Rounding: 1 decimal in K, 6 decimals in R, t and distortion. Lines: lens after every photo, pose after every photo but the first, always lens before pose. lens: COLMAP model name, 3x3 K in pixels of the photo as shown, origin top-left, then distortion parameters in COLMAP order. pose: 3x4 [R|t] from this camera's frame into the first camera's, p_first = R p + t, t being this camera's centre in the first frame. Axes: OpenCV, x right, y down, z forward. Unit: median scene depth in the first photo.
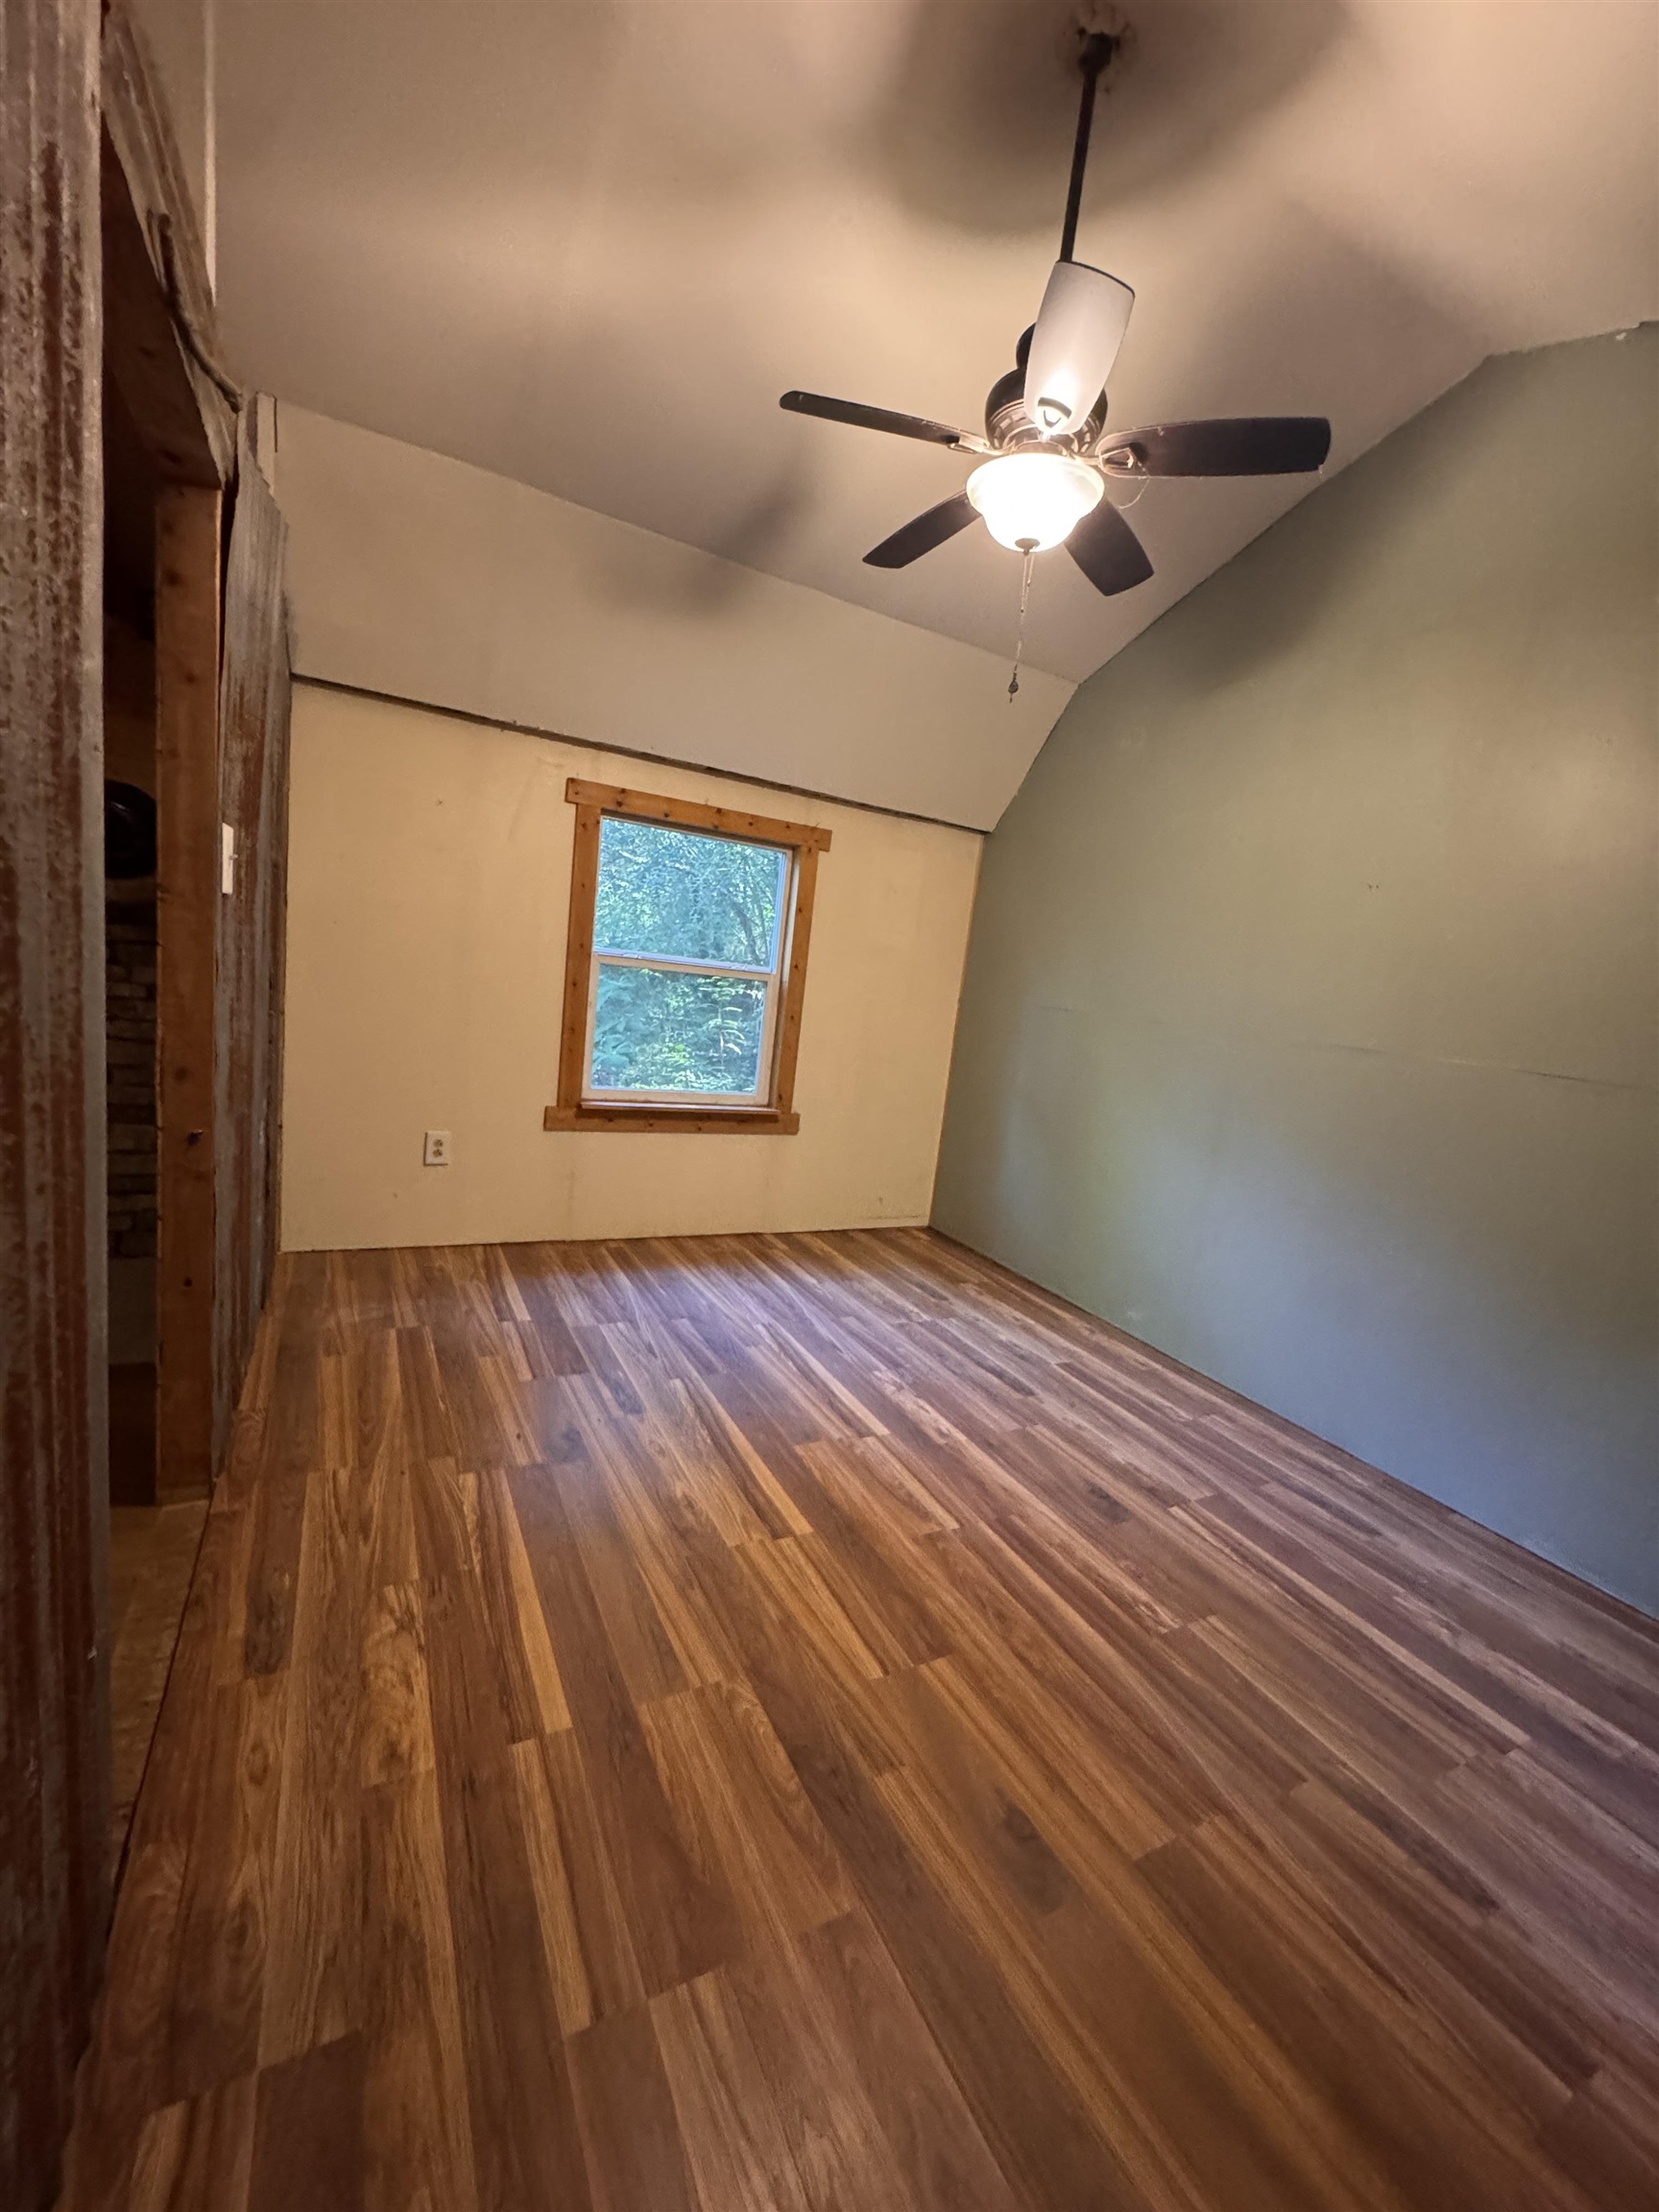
lens RADIAL K [[885.4, 0, 831.9], [0, 885.4, 1105.5], [0, 0, 1]] dist [-0.004008, 0.000387]
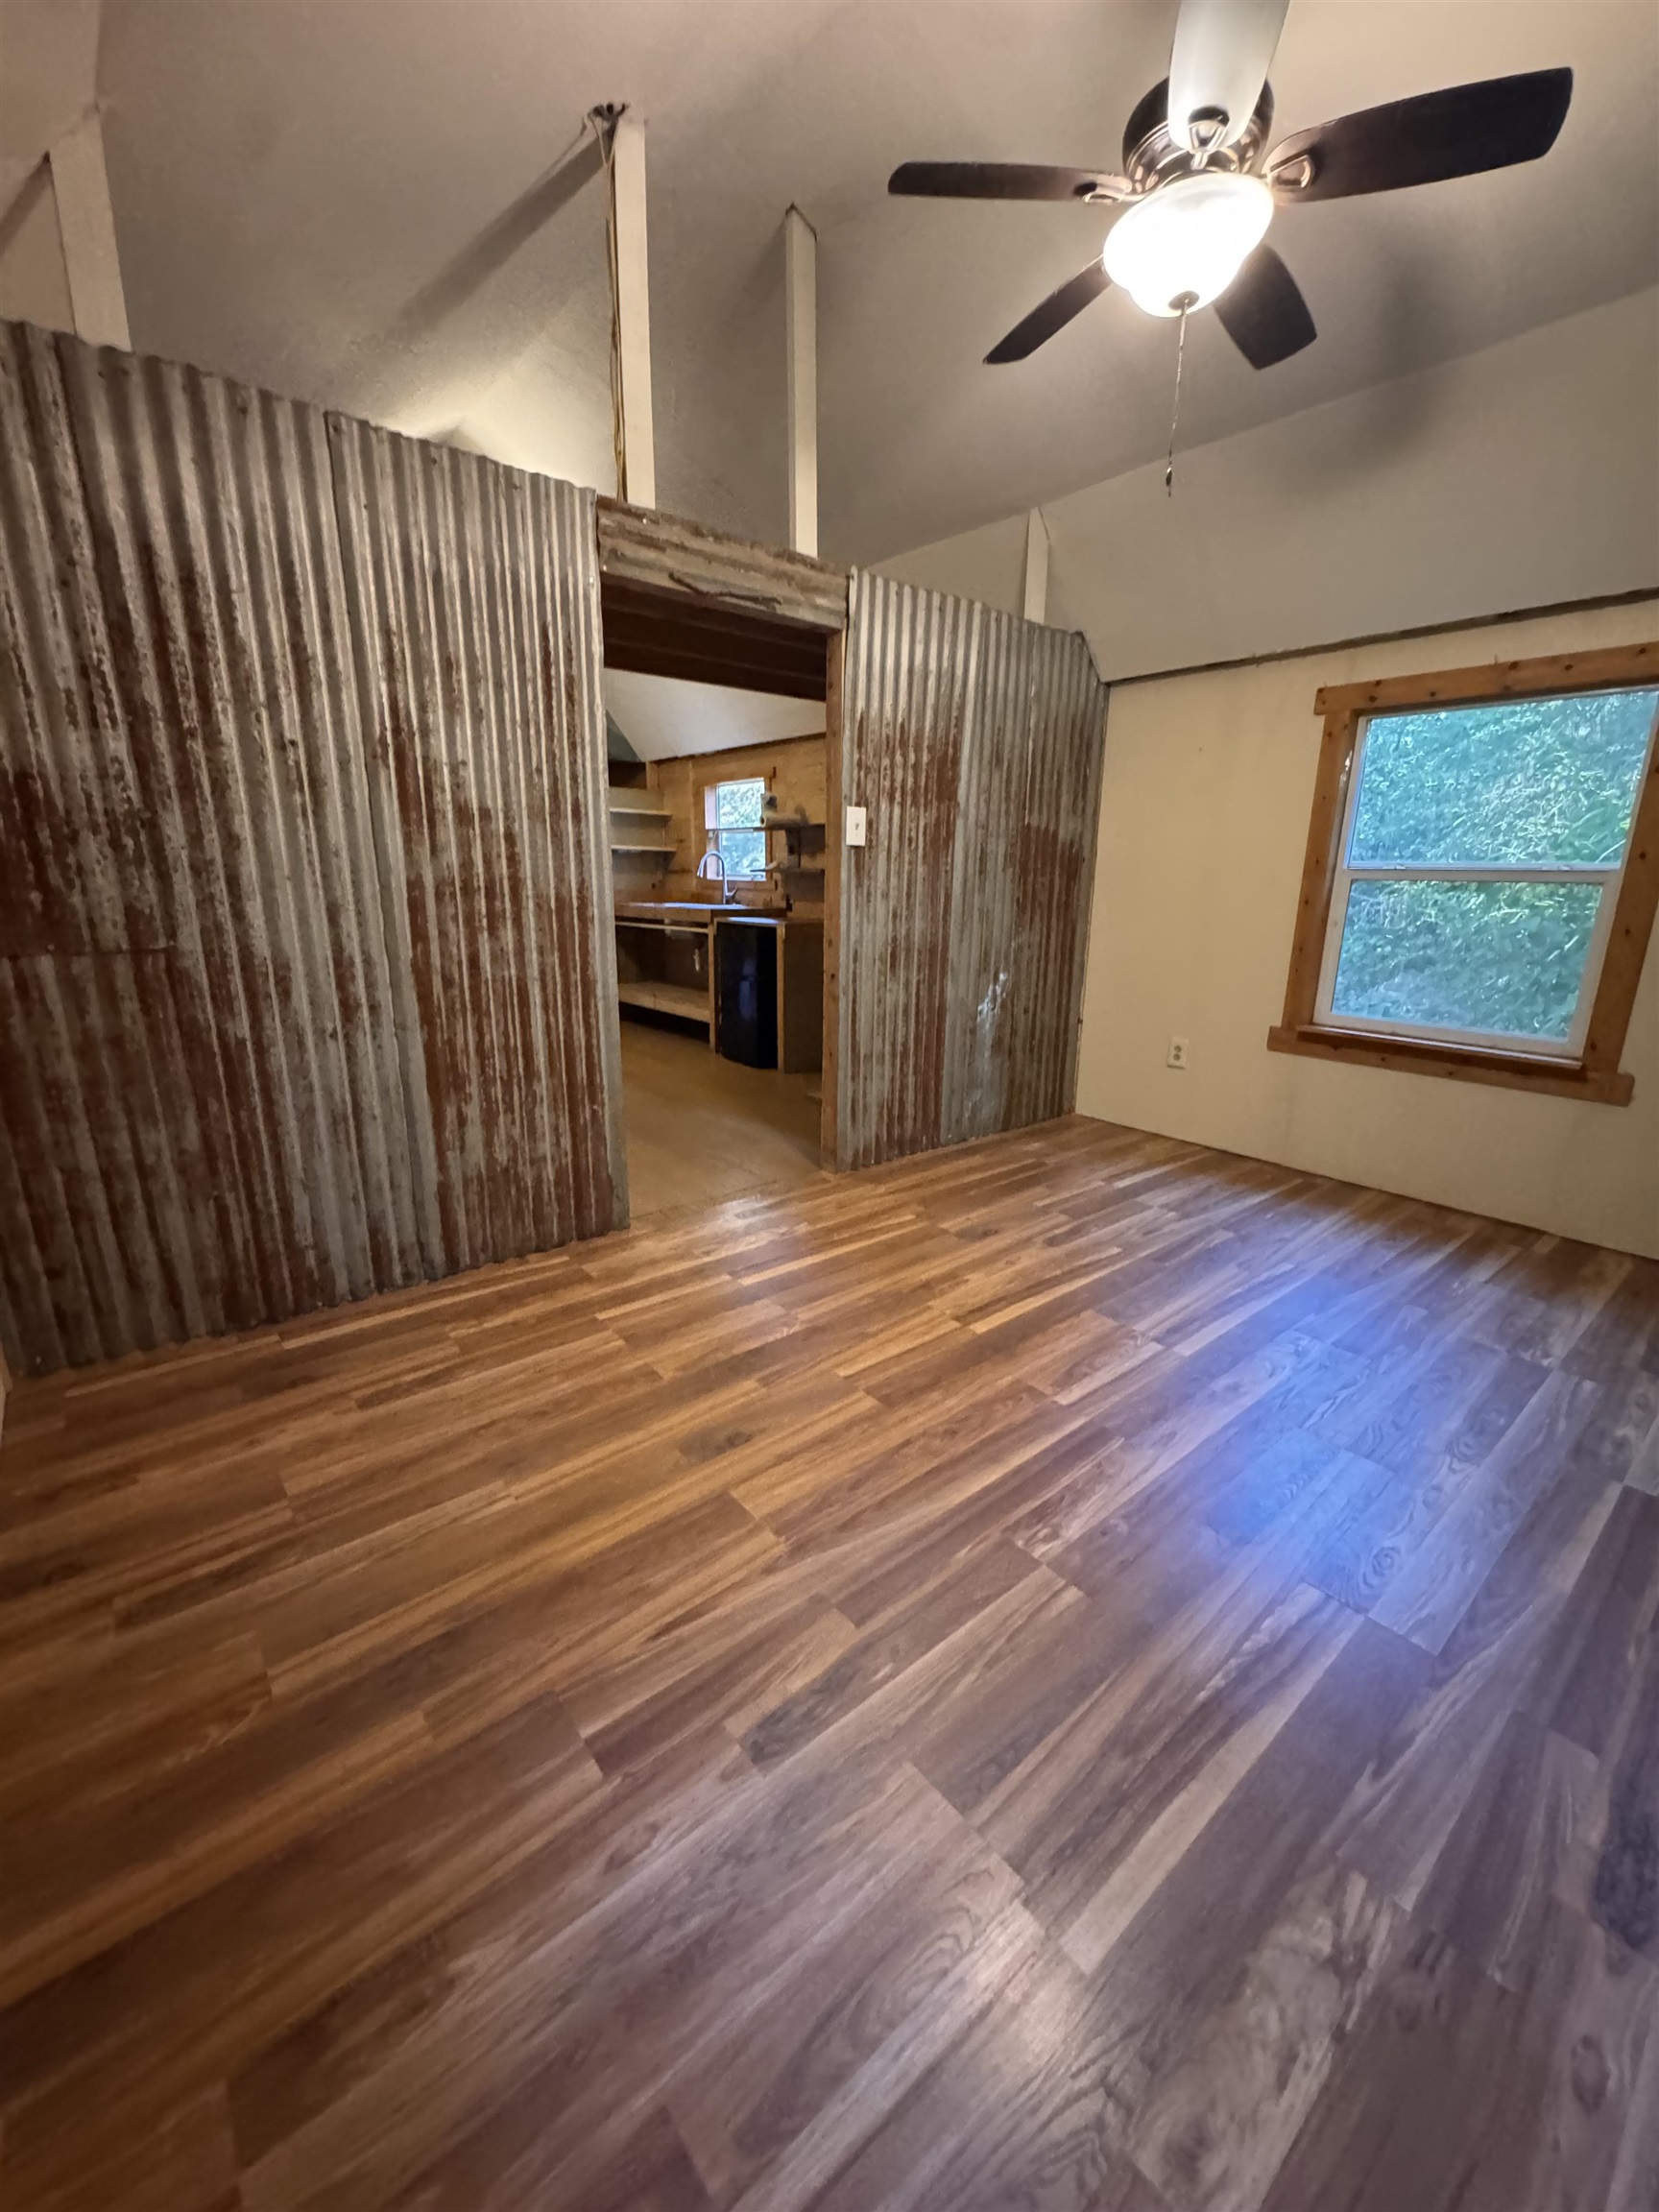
lens RADIAL K [[885.4, 0, 831.9], [0, 885.4, 1105.5], [0, 0, 1]] dist [-0.004008, 0.000387]
pose [[0.205543, 0.137936, -0.968879, 0.740496], [-0.138046, 0.984205, 0.110832, 0.061836], [0.968863, 0.110969, 0.221338, 0.379329]]
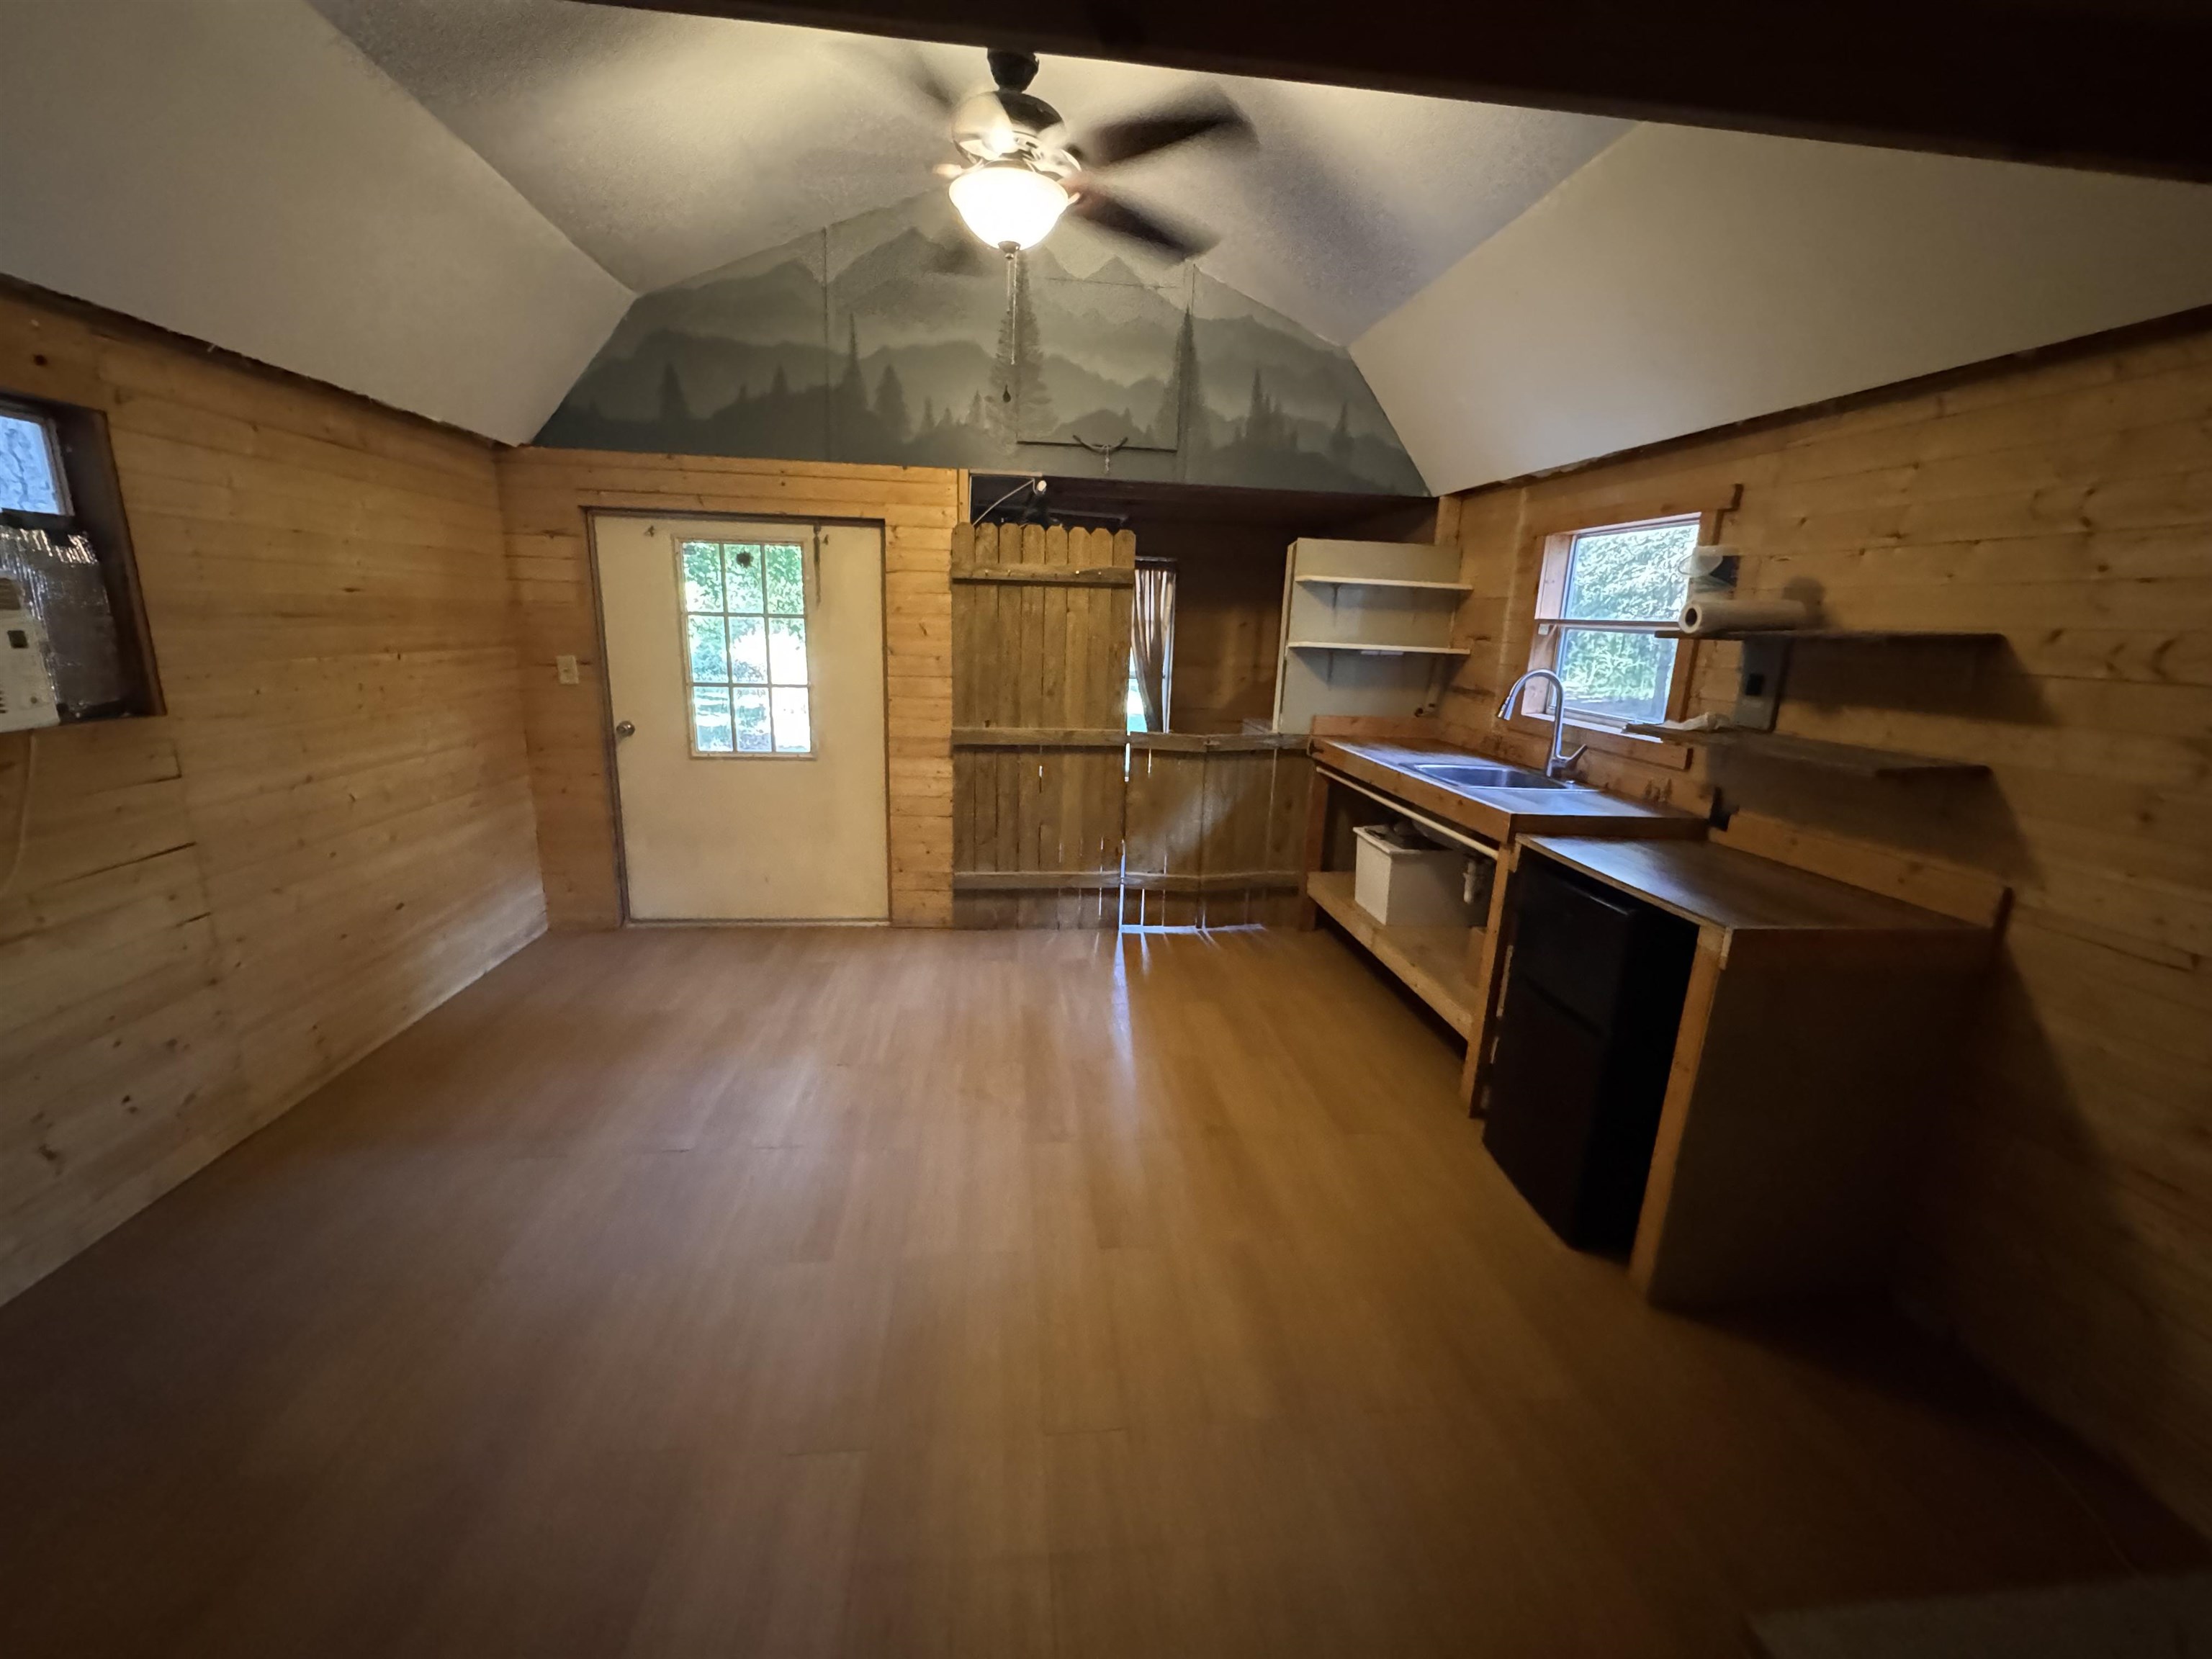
lens RADIAL K [[885.4, 0, 1106.0], [0, 885.4, 829.5], [0, 0, 1]] dist [-0.004008, 0.000387]
pose [[-0.357799, 0.091466, -0.929308, -0.380732], [-0.223385, 0.957912, 0.180288, -0.172105], [0.906685, 0.272101, -0.322308, 0.430412]]
